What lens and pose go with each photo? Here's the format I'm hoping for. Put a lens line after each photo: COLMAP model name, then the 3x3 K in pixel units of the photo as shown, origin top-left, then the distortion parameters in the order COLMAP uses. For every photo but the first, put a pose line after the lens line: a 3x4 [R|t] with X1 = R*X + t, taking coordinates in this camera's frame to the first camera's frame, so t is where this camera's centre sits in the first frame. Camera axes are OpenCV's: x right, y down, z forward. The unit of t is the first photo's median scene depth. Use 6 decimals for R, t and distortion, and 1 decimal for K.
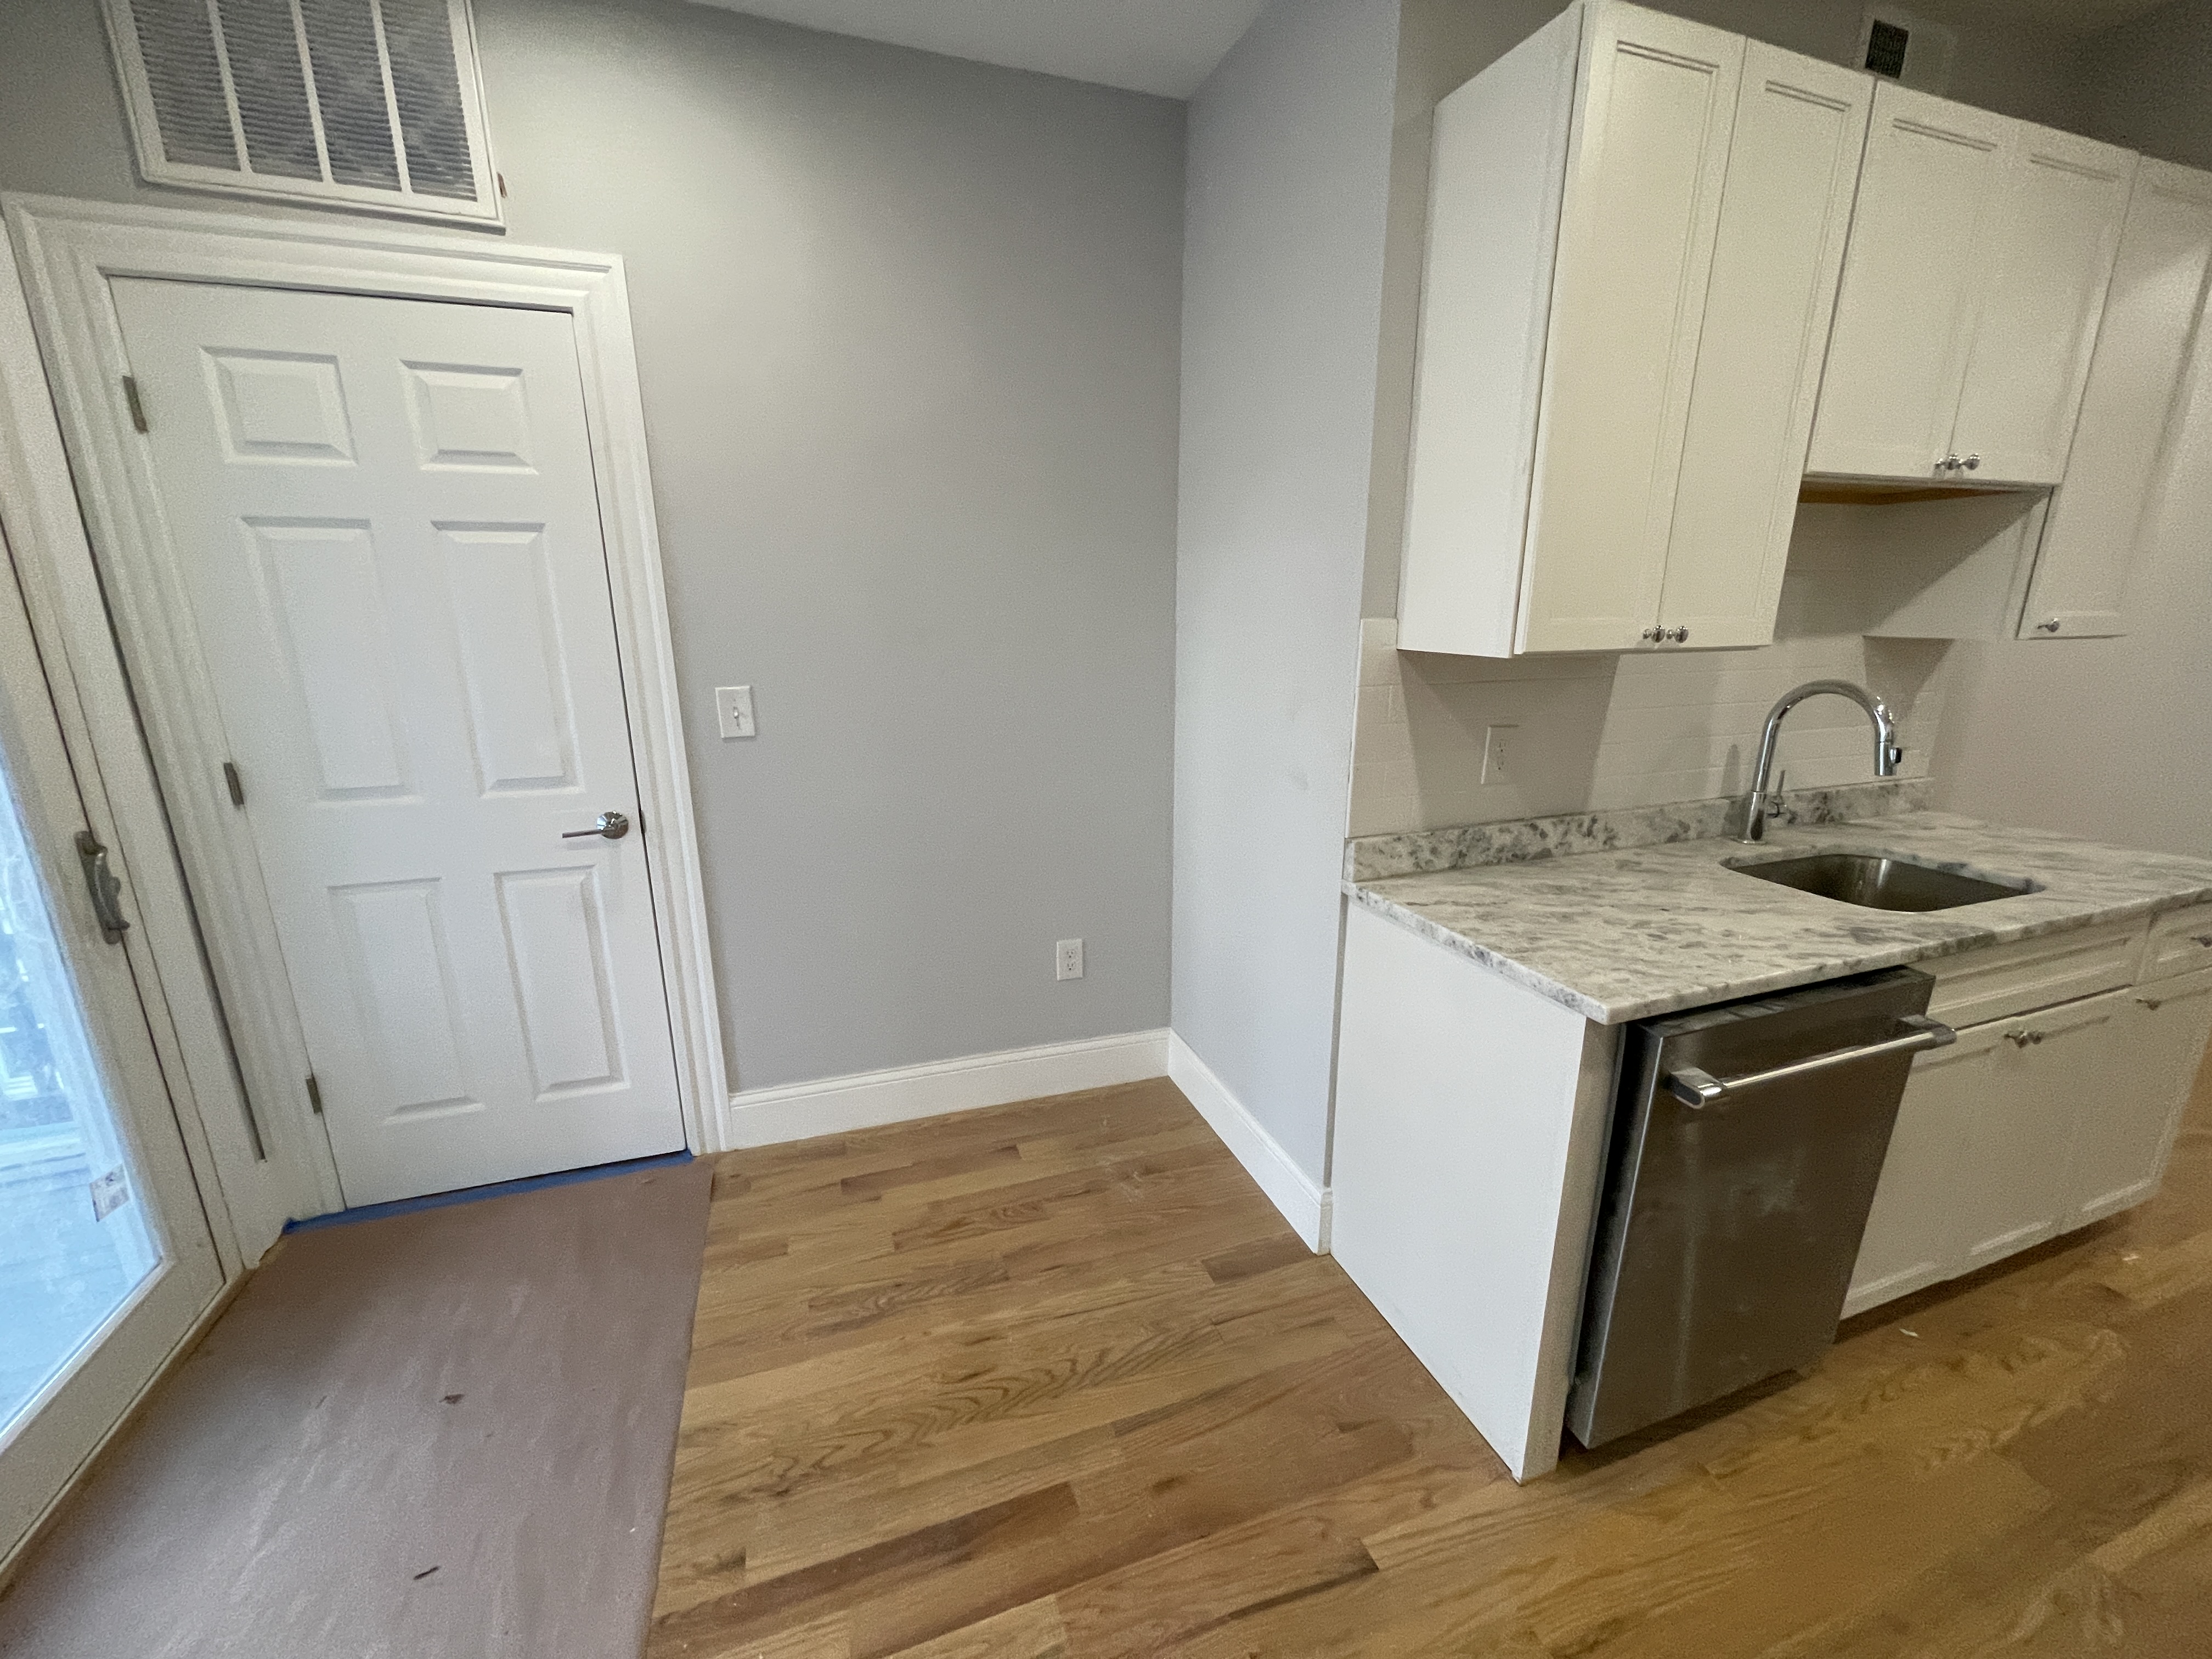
lens RADIAL K [[891.7, 0, 1102.0], [0, 891.7, 829.4], [0, 0, 1]] dist [-0.006653, 0.003305]
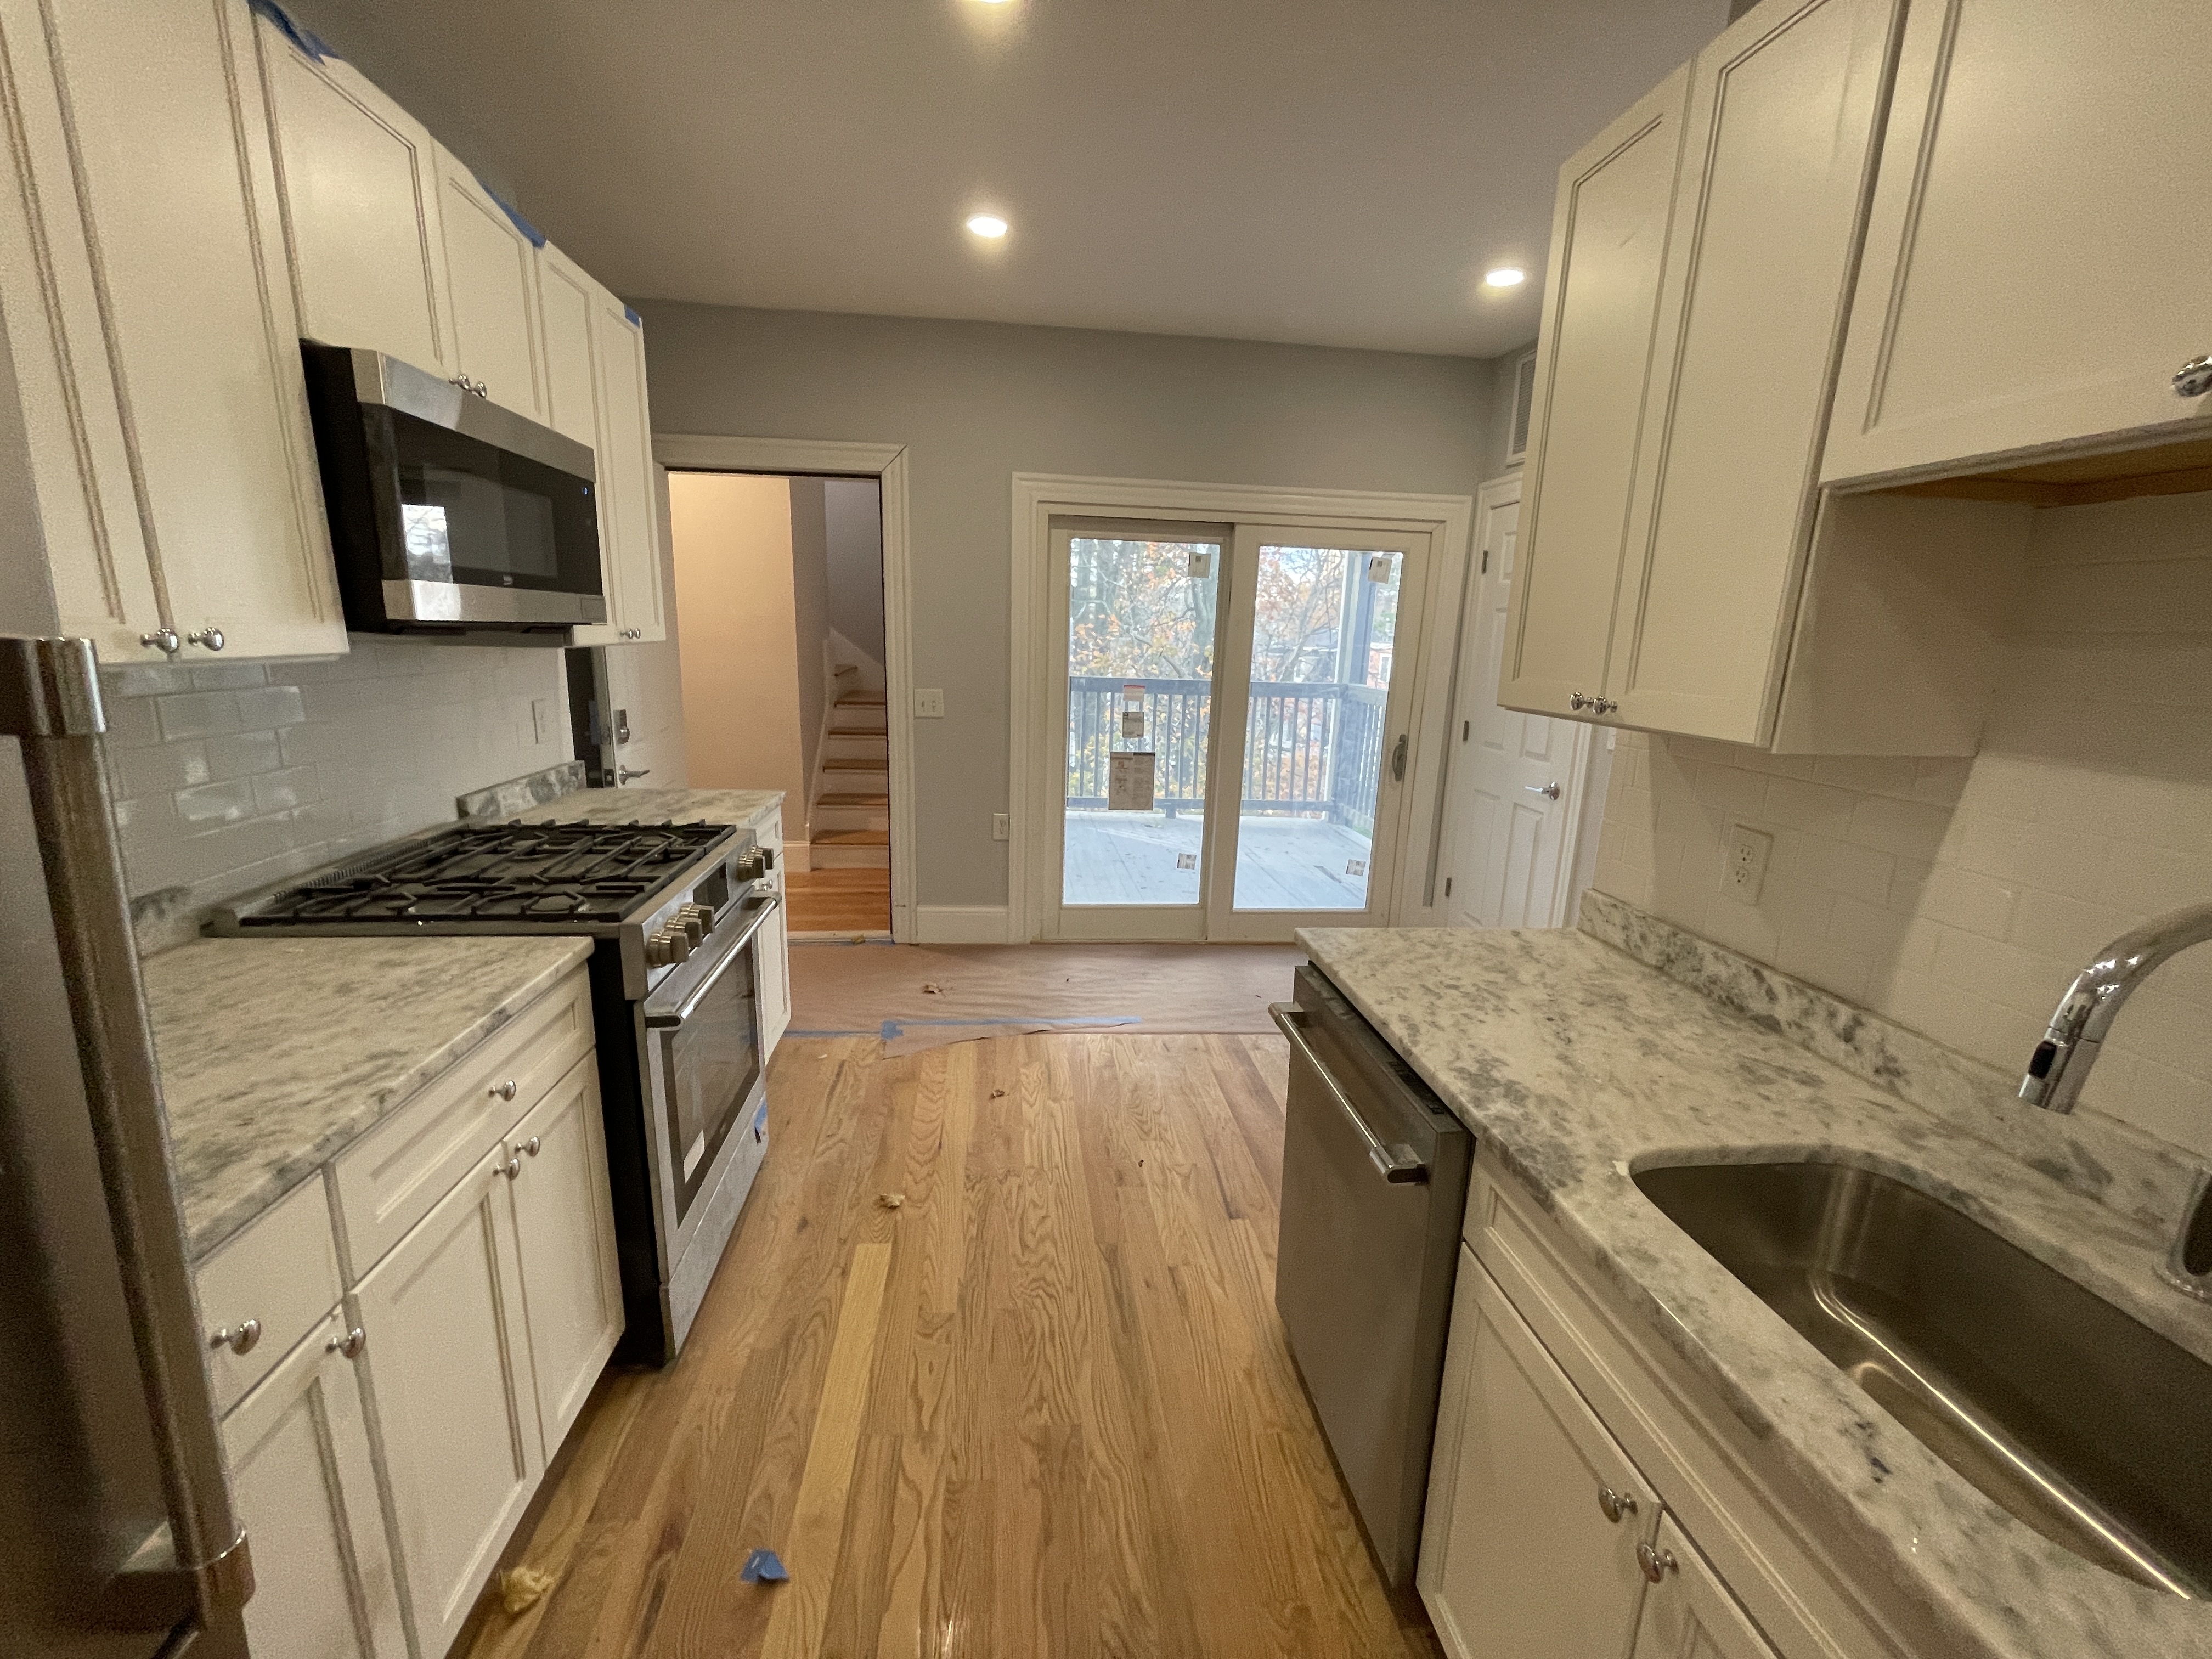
lens RADIAL K [[892.6, 0, 1102.4], [0, 892.6, 830.4], [0, 0, 1]] dist [-0.004979, 0.001051]
pose [[-0.227481, 0.210326, -0.950797, 1.395654], [-0.273969, 0.923133, 0.269754, -0.178054], [0.934448, 0.321853, -0.152372, 0.612987]]
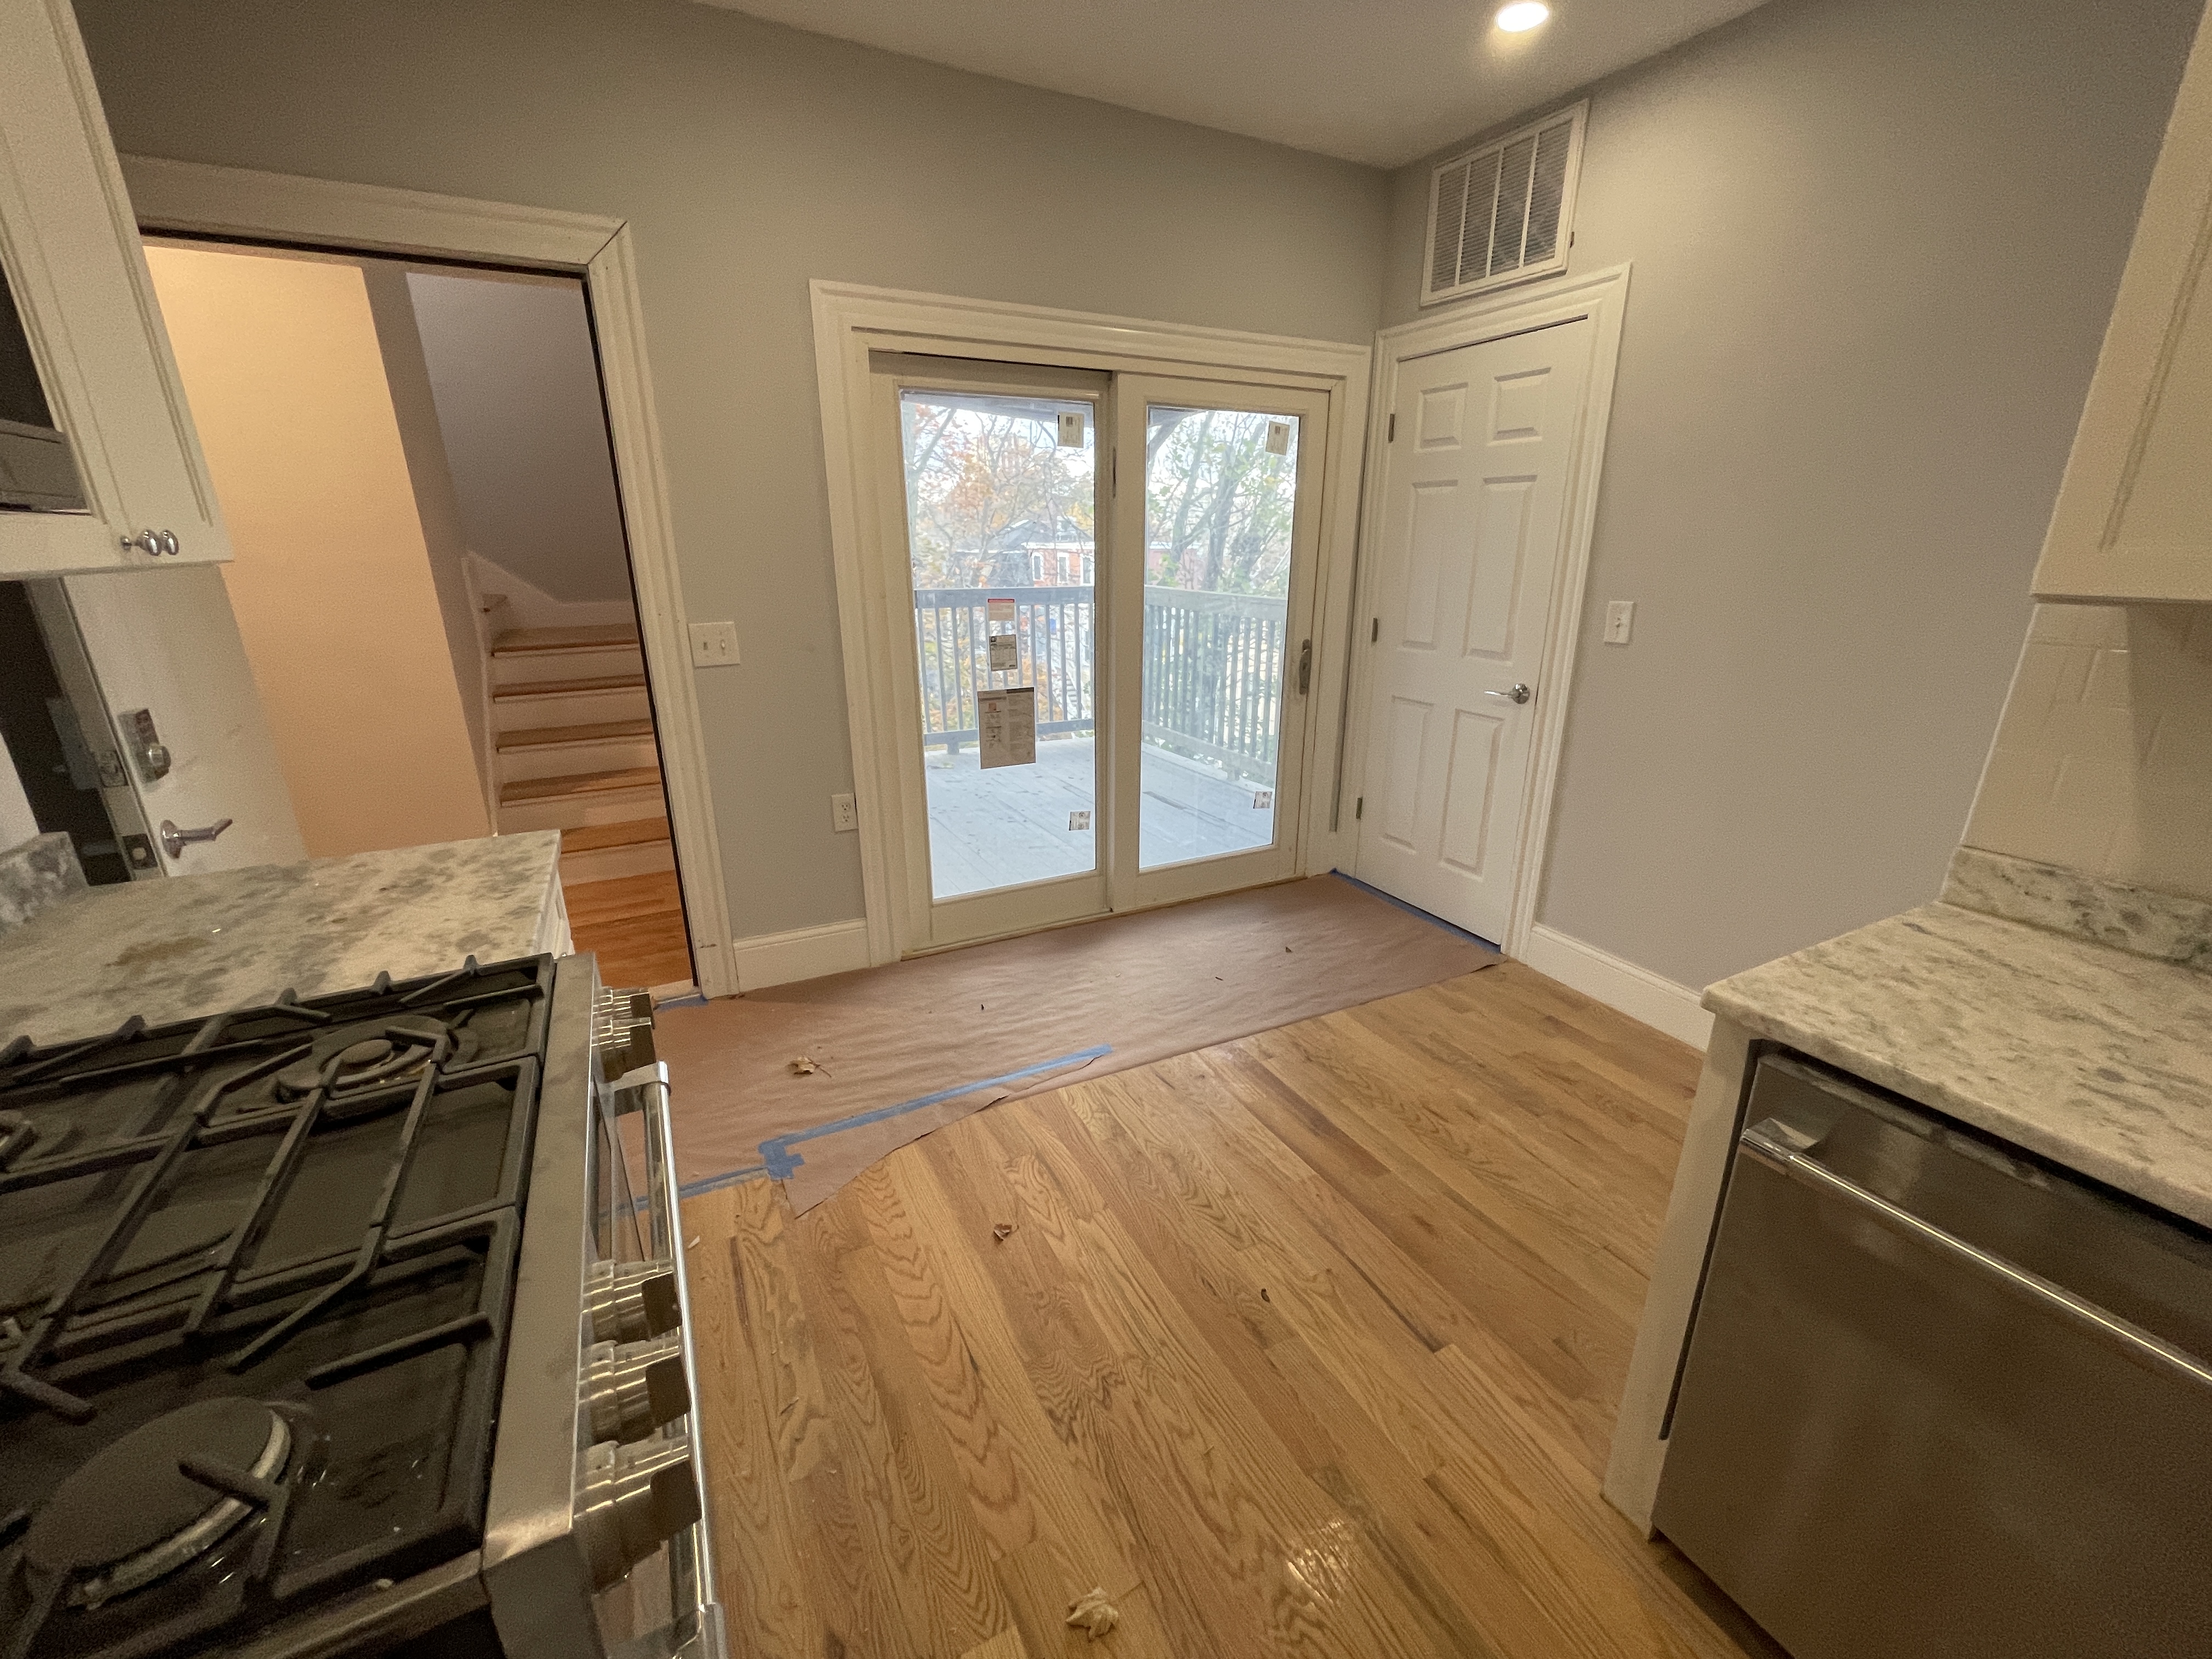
lens RADIAL K [[891.7, 0, 1102.0], [0, 891.7, 829.4], [0, 0, 1]] dist [-0.006653, 0.003305]
pose [[0.139163, 0.309817, -0.940557, 0.890428], [-0.246577, 0.930724, 0.270096, -0.026694], [0.959079, 0.194333, 0.205916, 0.146802]]
